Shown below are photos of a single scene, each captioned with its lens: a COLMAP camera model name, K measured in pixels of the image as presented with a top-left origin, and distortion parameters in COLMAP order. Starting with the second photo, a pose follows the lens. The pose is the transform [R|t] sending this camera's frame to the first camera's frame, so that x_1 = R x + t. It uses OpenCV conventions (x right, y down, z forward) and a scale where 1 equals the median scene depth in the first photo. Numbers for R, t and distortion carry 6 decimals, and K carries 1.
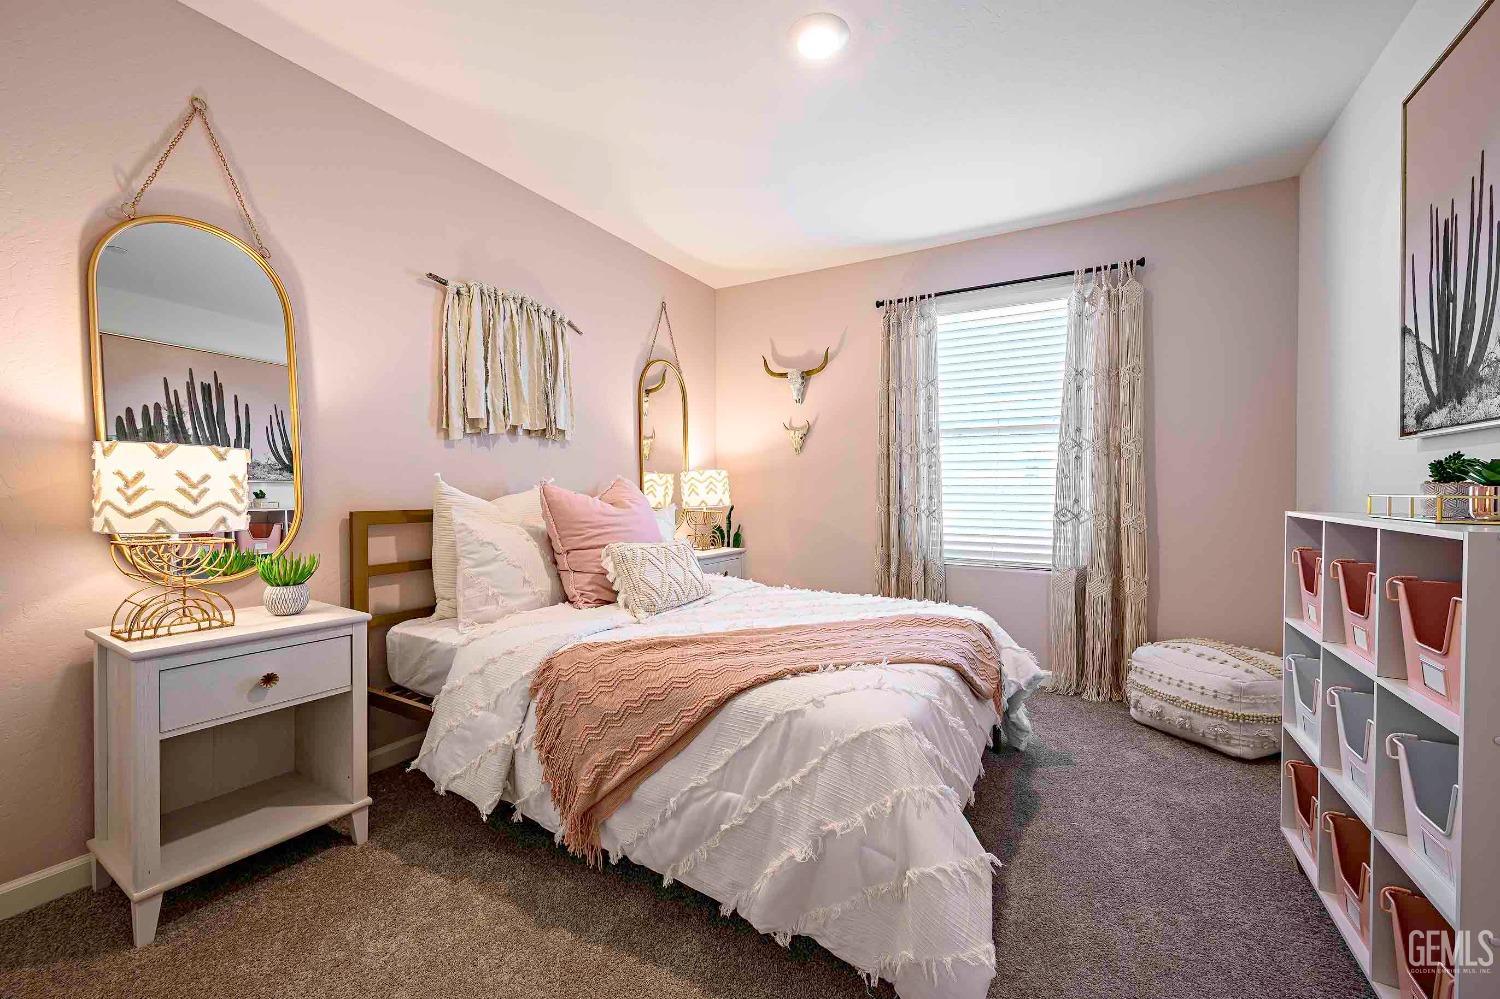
lens RADIAL K [[579.7, 0, 753.0], [0, 579.7, 498.3], [0, 0, 1]] dist [-0.002231, -0.000155]
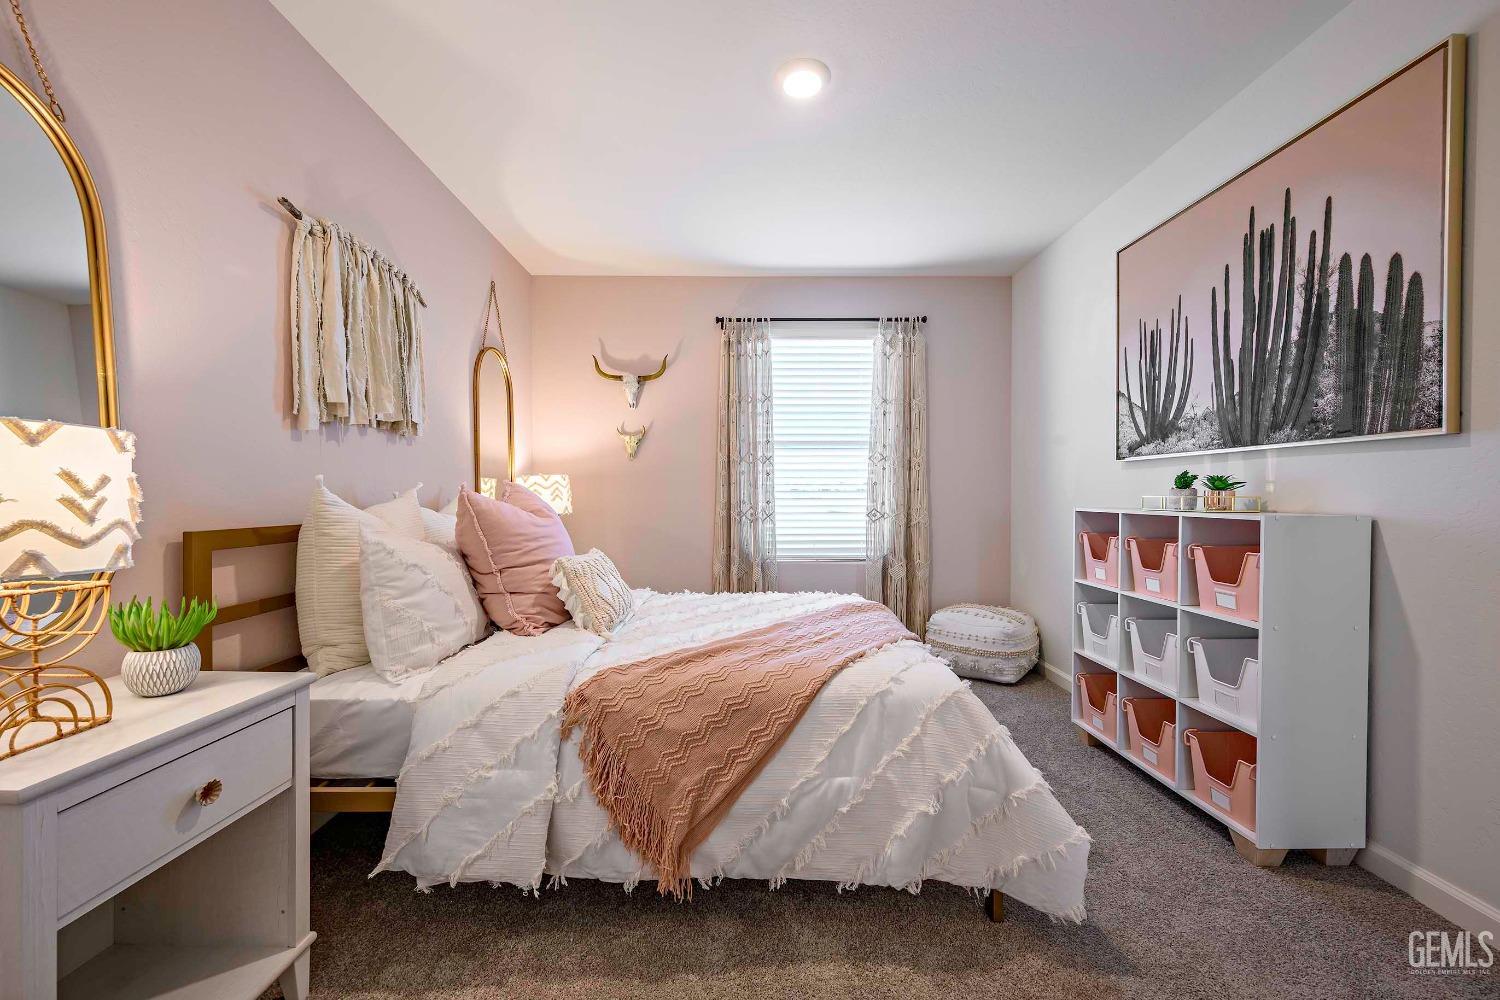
lens RADIAL K [[579.7, 0, 747.4], [0, 579.7, 501.2], [0, 0, 1]] dist [-0.002231, -0.000155]
pose [[0.867231, -0.010564, 0.497794, -0.469711], [0.013023, 0.999914, -0.001469, -0.002720], [-0.497736, 0.007757, 0.867294, 0.099085]]
